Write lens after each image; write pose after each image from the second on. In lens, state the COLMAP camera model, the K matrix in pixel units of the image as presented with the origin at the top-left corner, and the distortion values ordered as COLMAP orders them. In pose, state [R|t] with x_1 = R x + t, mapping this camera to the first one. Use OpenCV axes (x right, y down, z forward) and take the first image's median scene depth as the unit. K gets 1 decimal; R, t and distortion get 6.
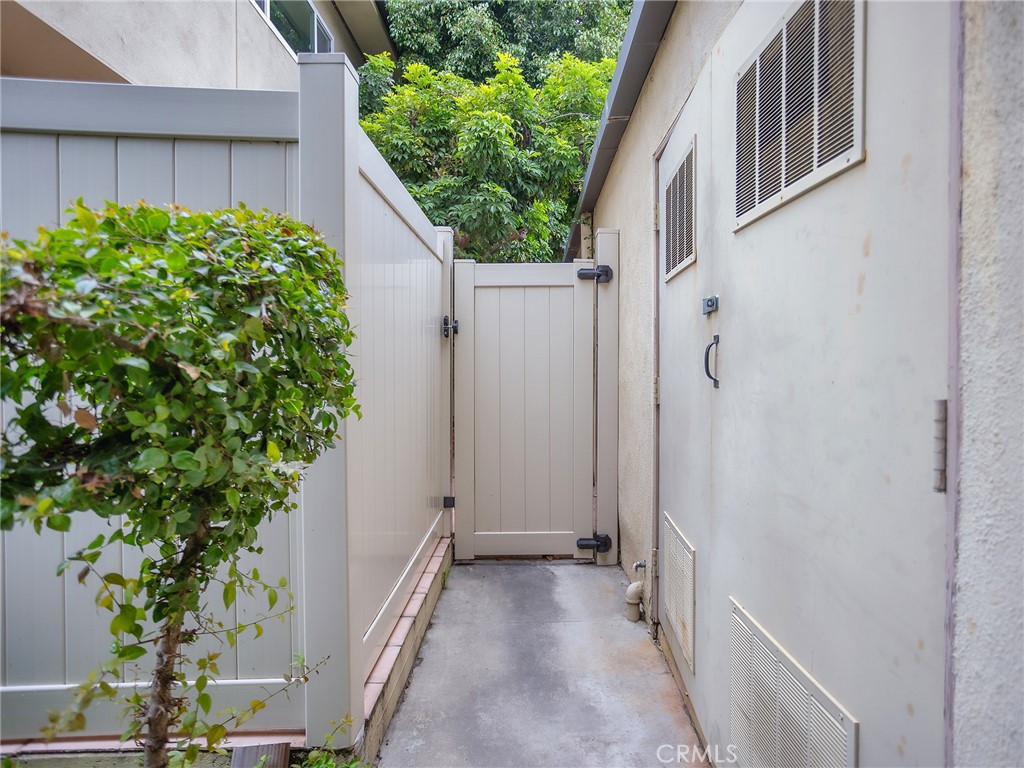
lens RADIAL K [[550.4, 0, 512.8], [0, 550.4, 371.2], [0, 0, 1]] dist [-0.000968, 0.001675]
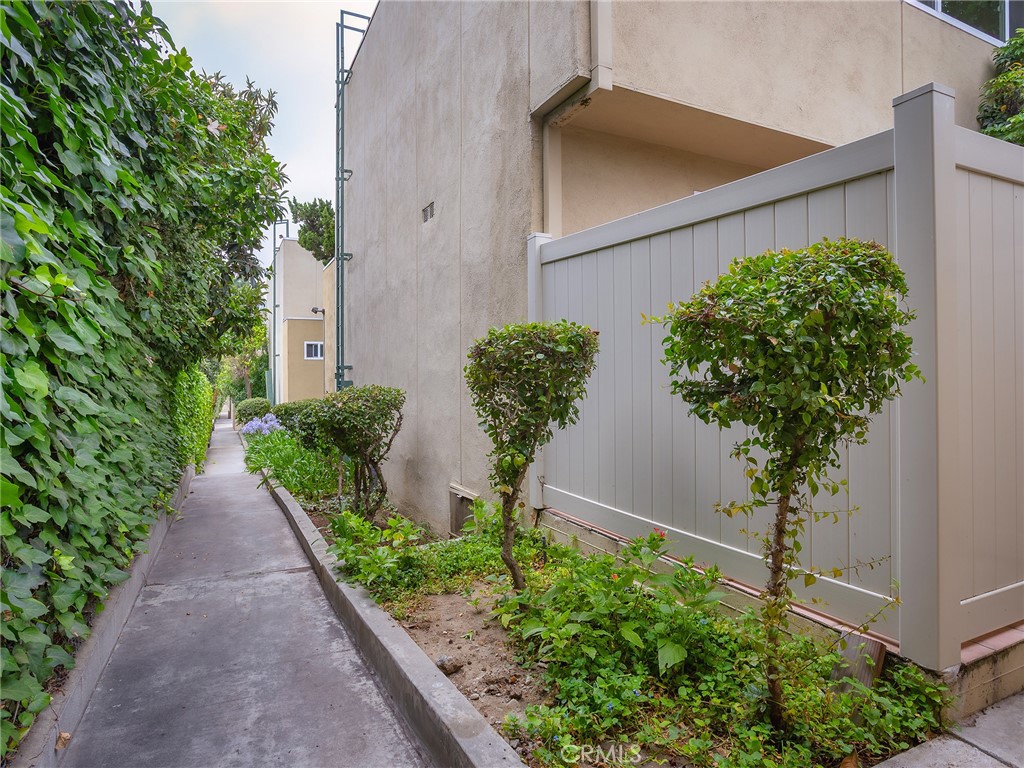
lens RADIAL K [[571.1, 0, 510.6], [0, 571.1, 372.5], [0, 0, 1]] dist [-0.000802, 0.000276]
pose [[0.420617, -0.000120, -0.907238, 0.663072], [-0.010110, 0.999937, -0.004819, 0.102310], [0.907182, 0.011199, 0.420589, -0.531457]]
